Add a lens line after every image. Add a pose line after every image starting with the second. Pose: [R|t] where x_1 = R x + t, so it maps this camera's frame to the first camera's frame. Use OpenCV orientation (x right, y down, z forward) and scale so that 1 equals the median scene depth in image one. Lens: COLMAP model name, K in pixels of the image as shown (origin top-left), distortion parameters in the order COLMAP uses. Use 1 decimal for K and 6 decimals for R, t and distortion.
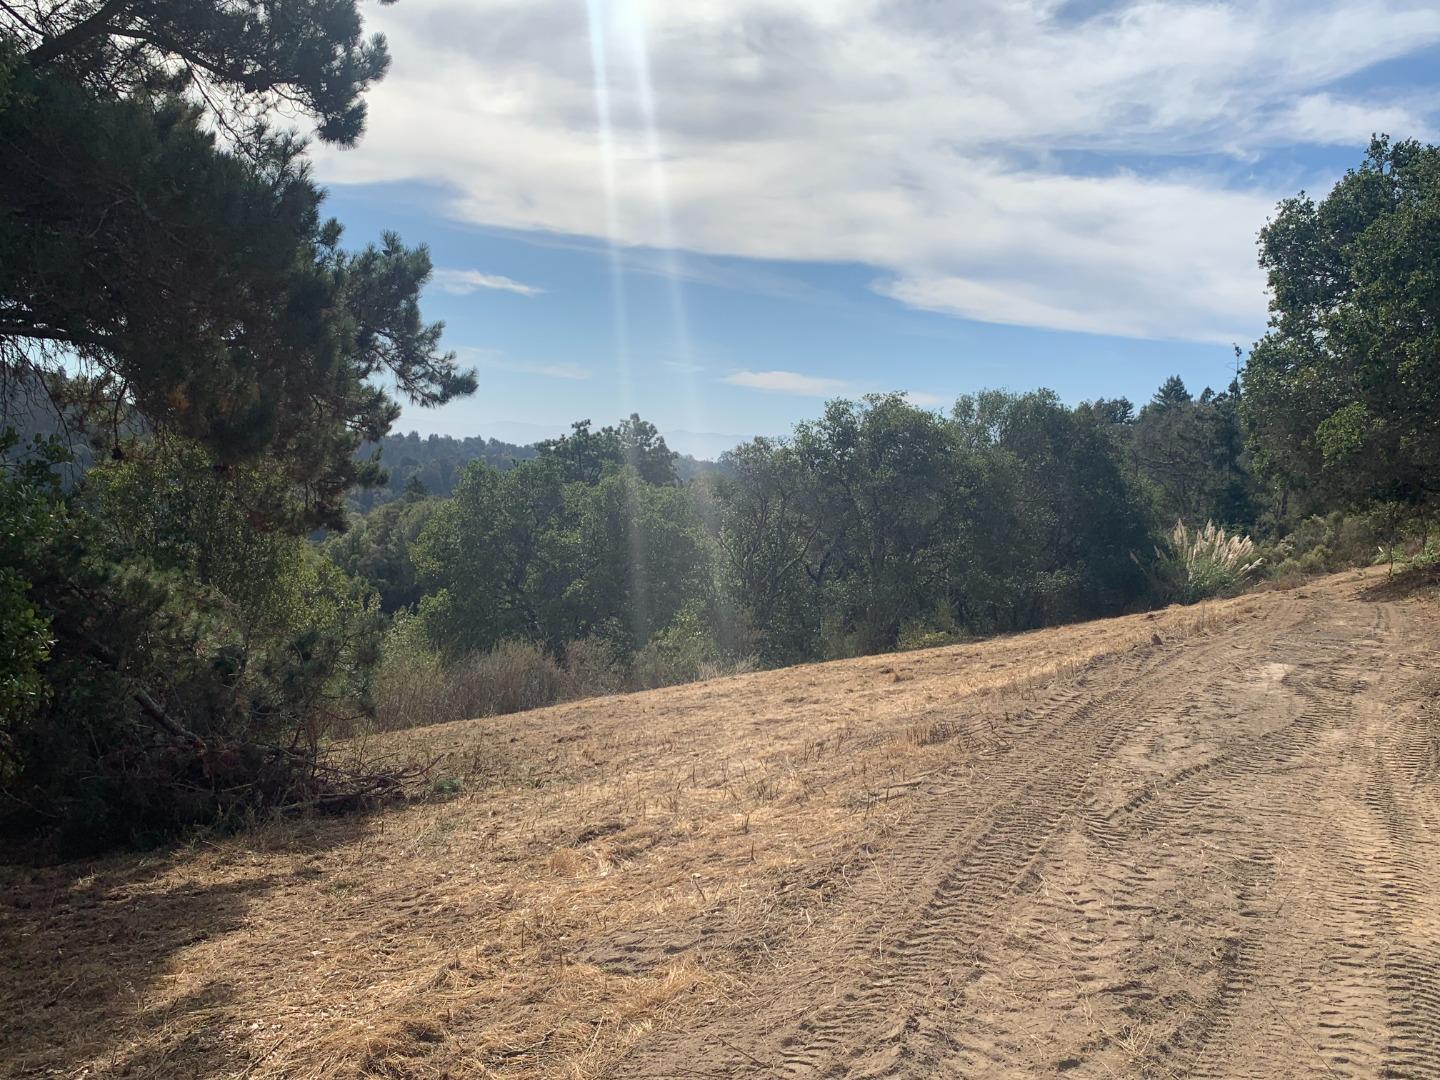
lens RADIAL K [[1364.4, 0, 683.4], [0, 1364.4, 445.2], [0, 0, 1]] dist [0.056105, 0.000000]
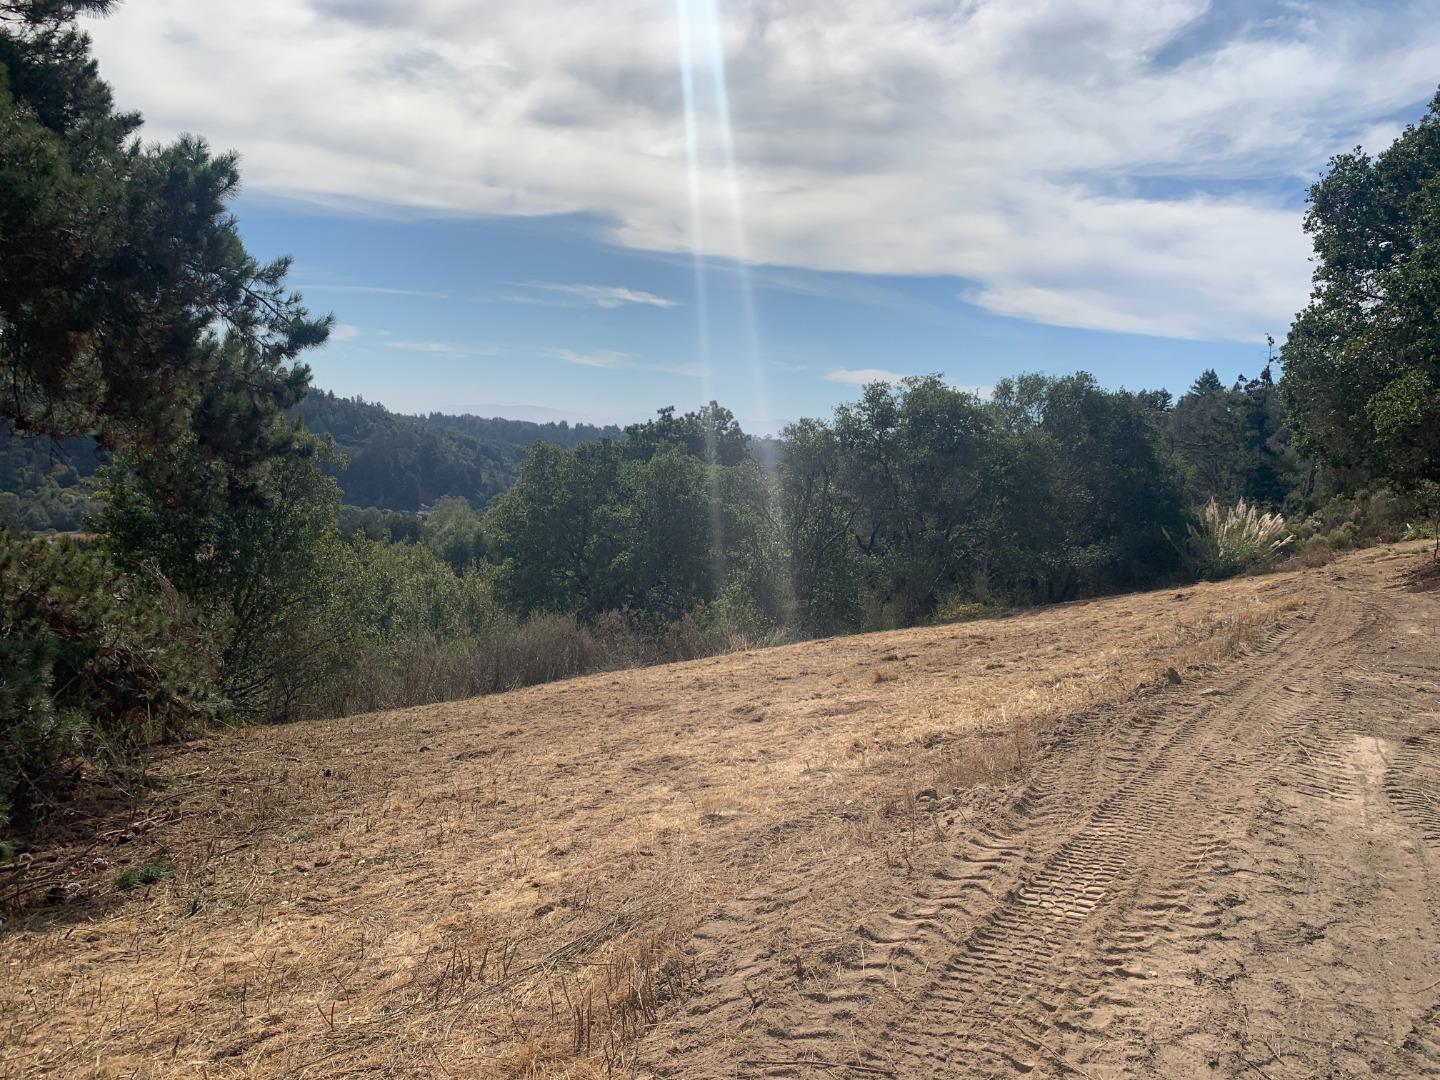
lens RADIAL K [[1099.8, 0, 708.8], [0, 1099.8, 535.0], [0, 0, 1]] dist [0.023713, -0.040806]
pose [[0.996324, 0.008052, -0.085291, 0.044885], [-0.000196, 0.995785, 0.091716, 0.004798], [0.085670, -0.091362, 0.992126, 0.118115]]
